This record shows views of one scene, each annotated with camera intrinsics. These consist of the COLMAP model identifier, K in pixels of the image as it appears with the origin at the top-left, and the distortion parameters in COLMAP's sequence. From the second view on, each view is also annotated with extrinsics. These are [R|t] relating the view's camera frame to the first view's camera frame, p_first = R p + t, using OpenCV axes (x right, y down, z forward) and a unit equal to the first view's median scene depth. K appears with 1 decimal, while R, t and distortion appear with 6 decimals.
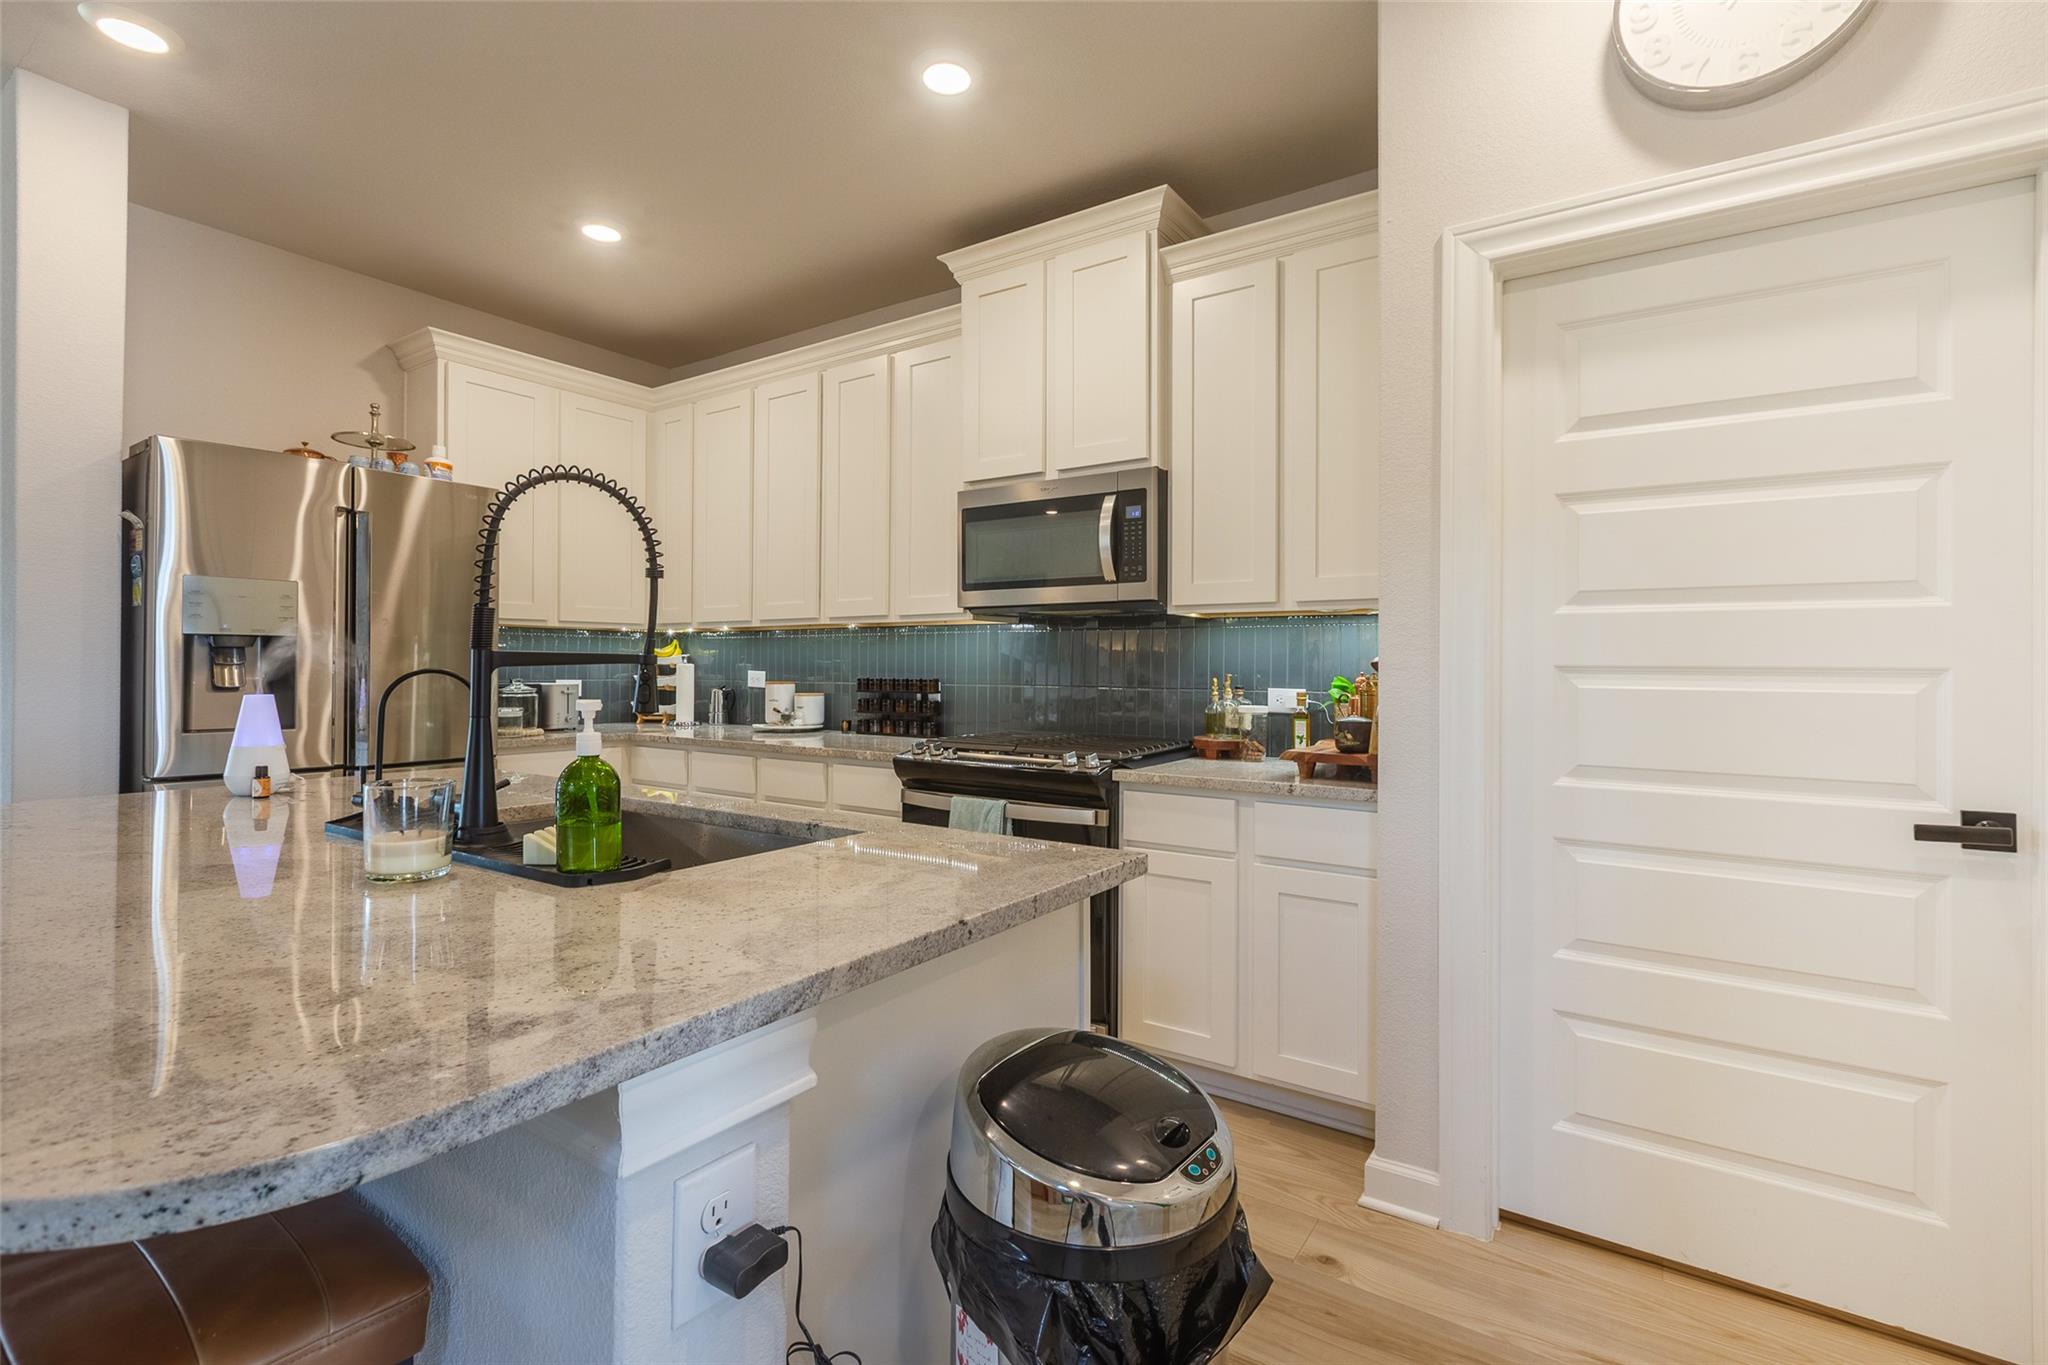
lens RADIAL K [[927.8, 0, 1045.2], [0, 927.8, 656.8], [0, 0, 1]] dist [-0.000710, 0.000445]
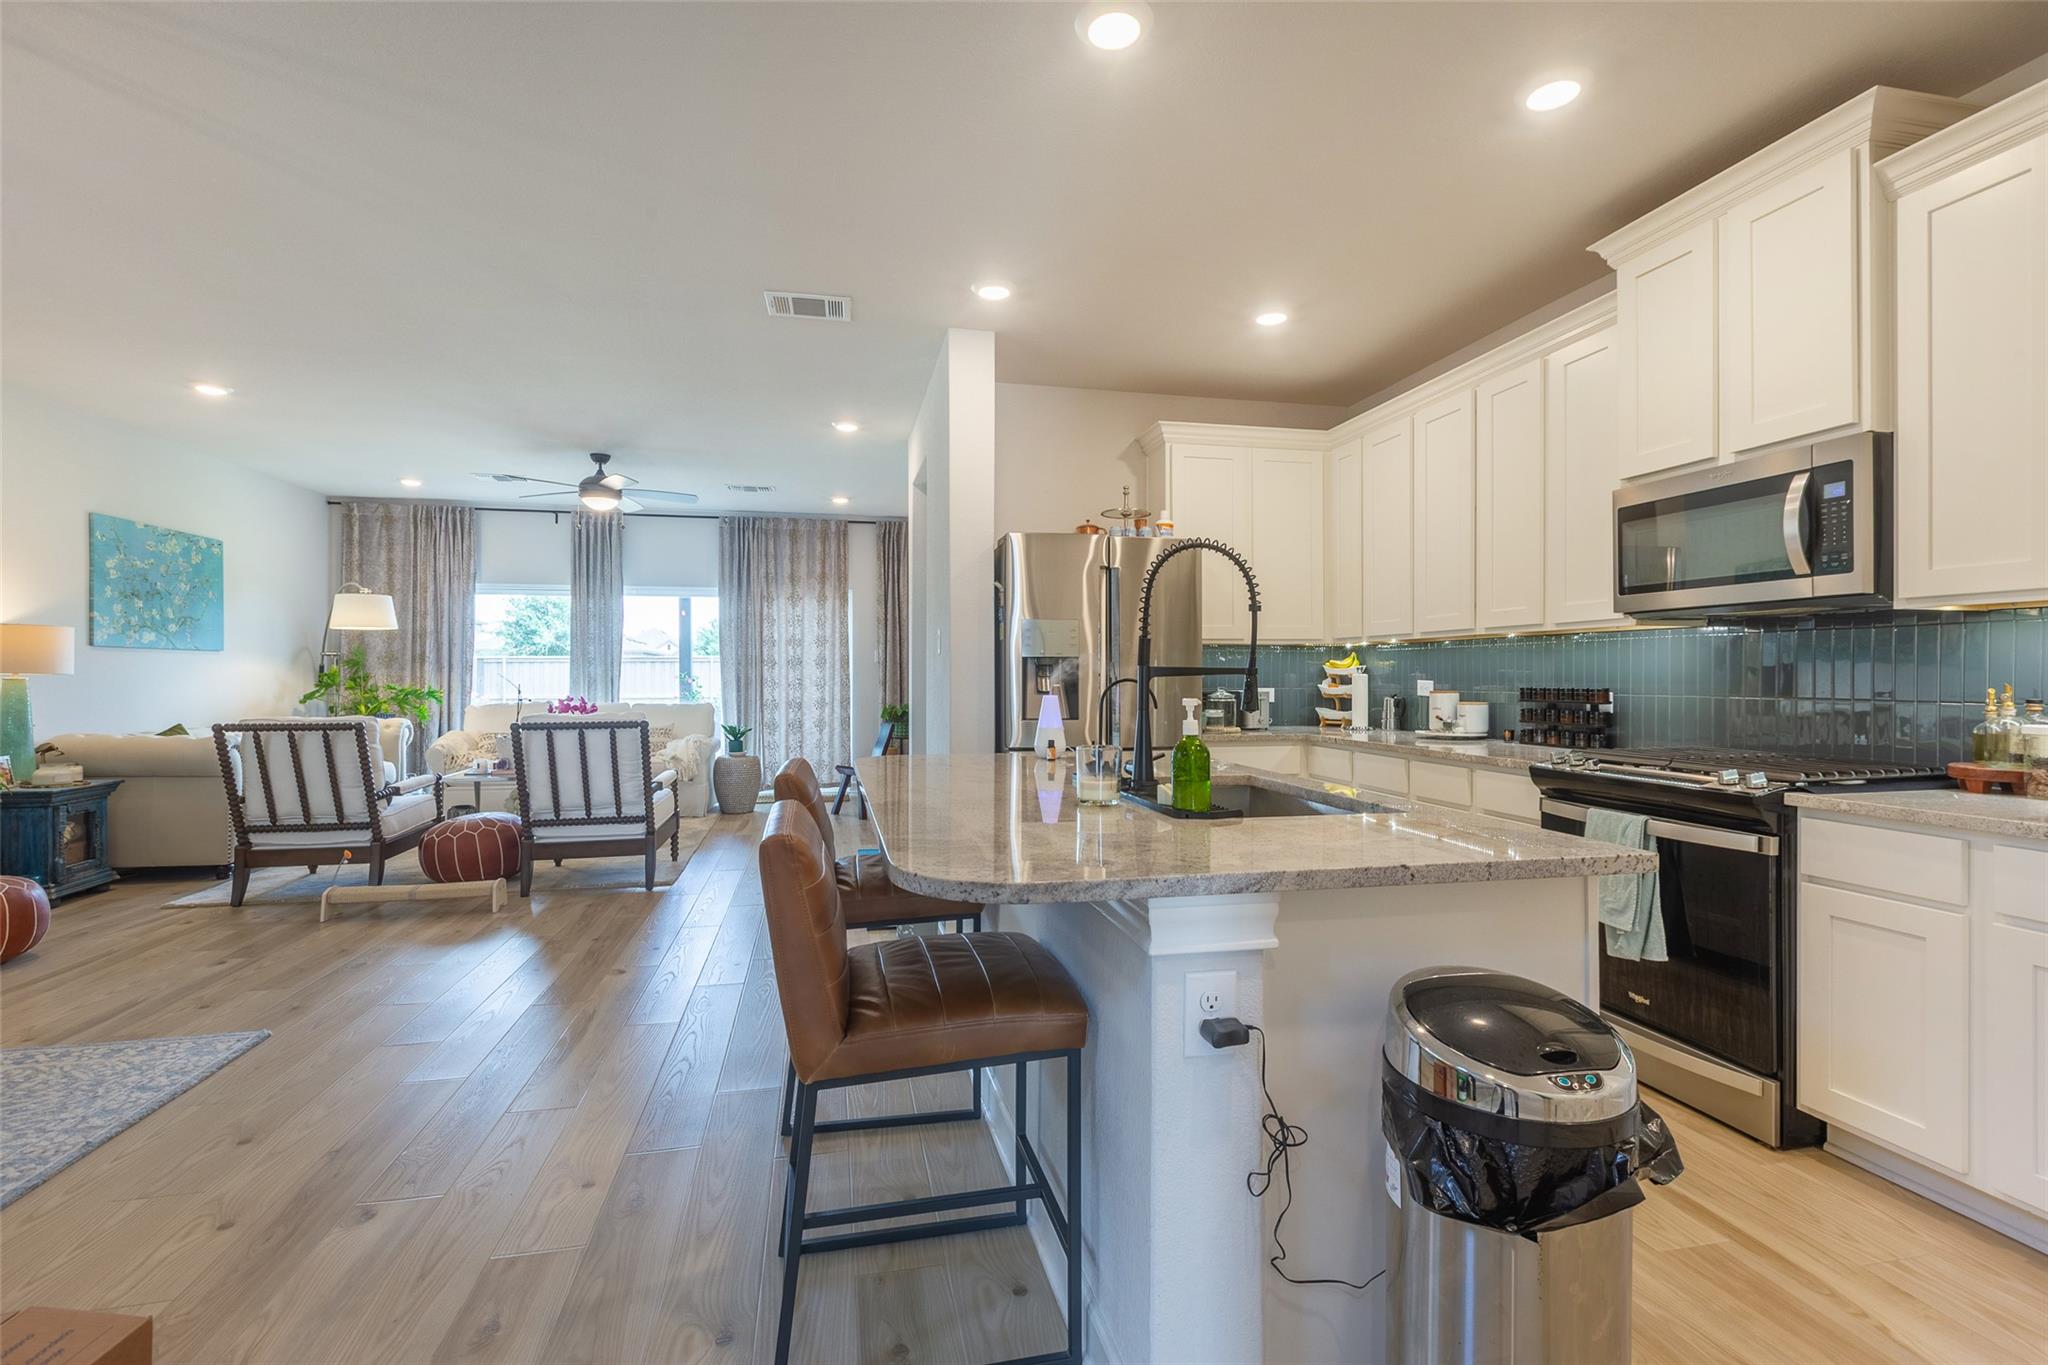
lens RADIAL K [[927.8, 0, 1014.6], [0, 927.8, 671.4], [0, 0, 1]] dist [-0.000710, 0.000445]
pose [[0.710149, -0.008299, -0.704002, 0.155236], [0.011432, 0.999935, -0.000256, -0.000311], [0.703958, -0.007867, 0.710198, -0.116710]]
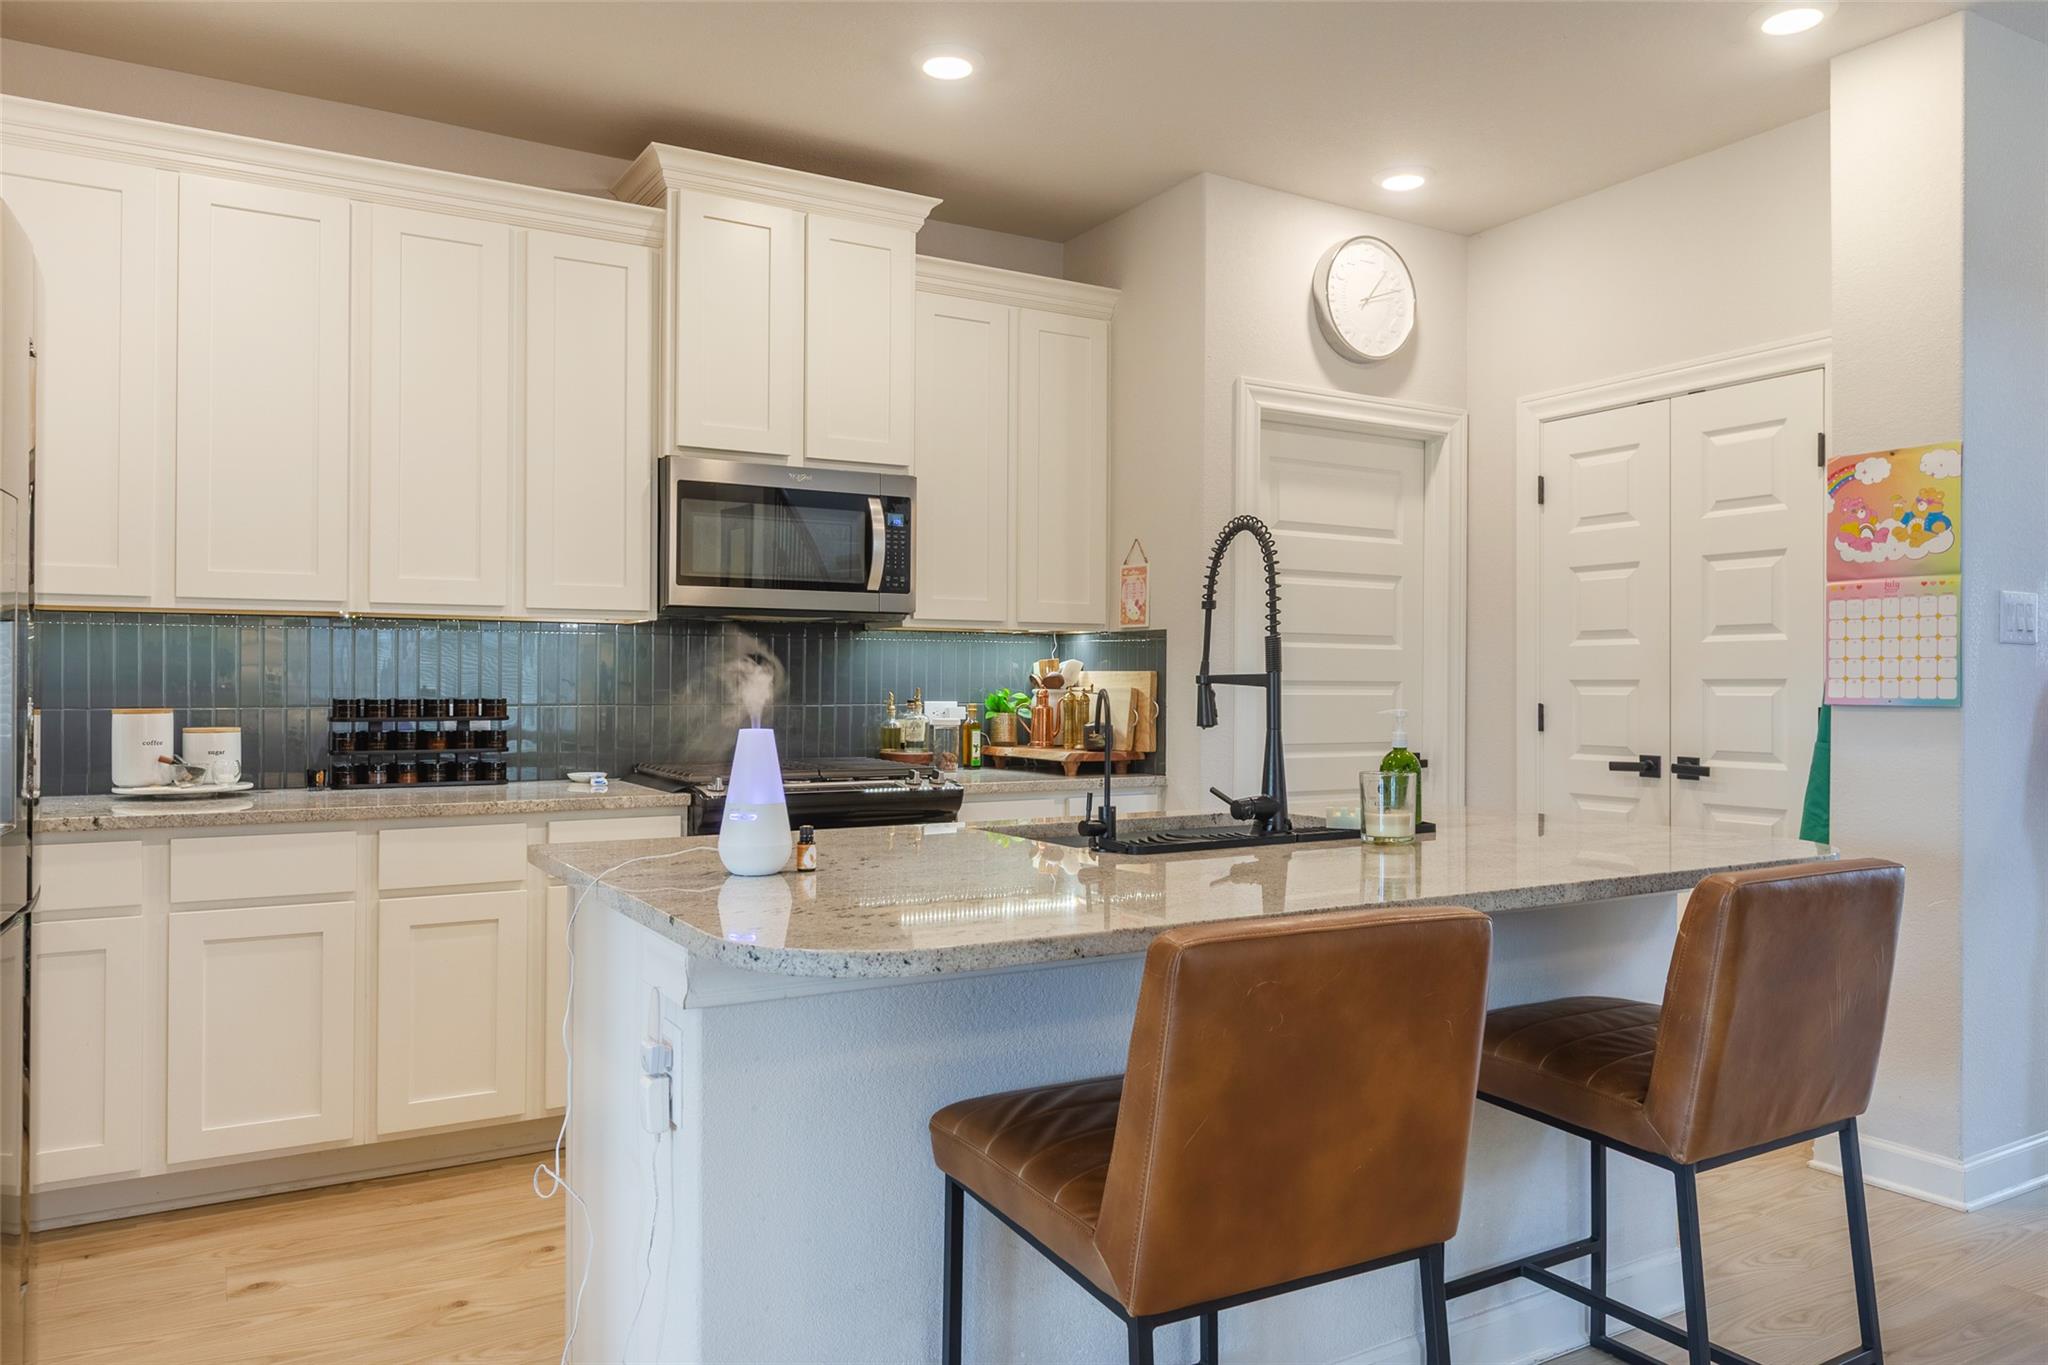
lens RADIAL K [[1398.9, 0, 981.9], [0, 1398.9, 671.4], [0, 0, 1]] dist [-0.006582, 0.003736]
pose [[0.443241, 0.000144, 0.896402, -1.171940], [-0.013630, 0.999885, 0.006579, -0.010168], [-0.896299, -0.015134, 0.443192, 0.277880]]
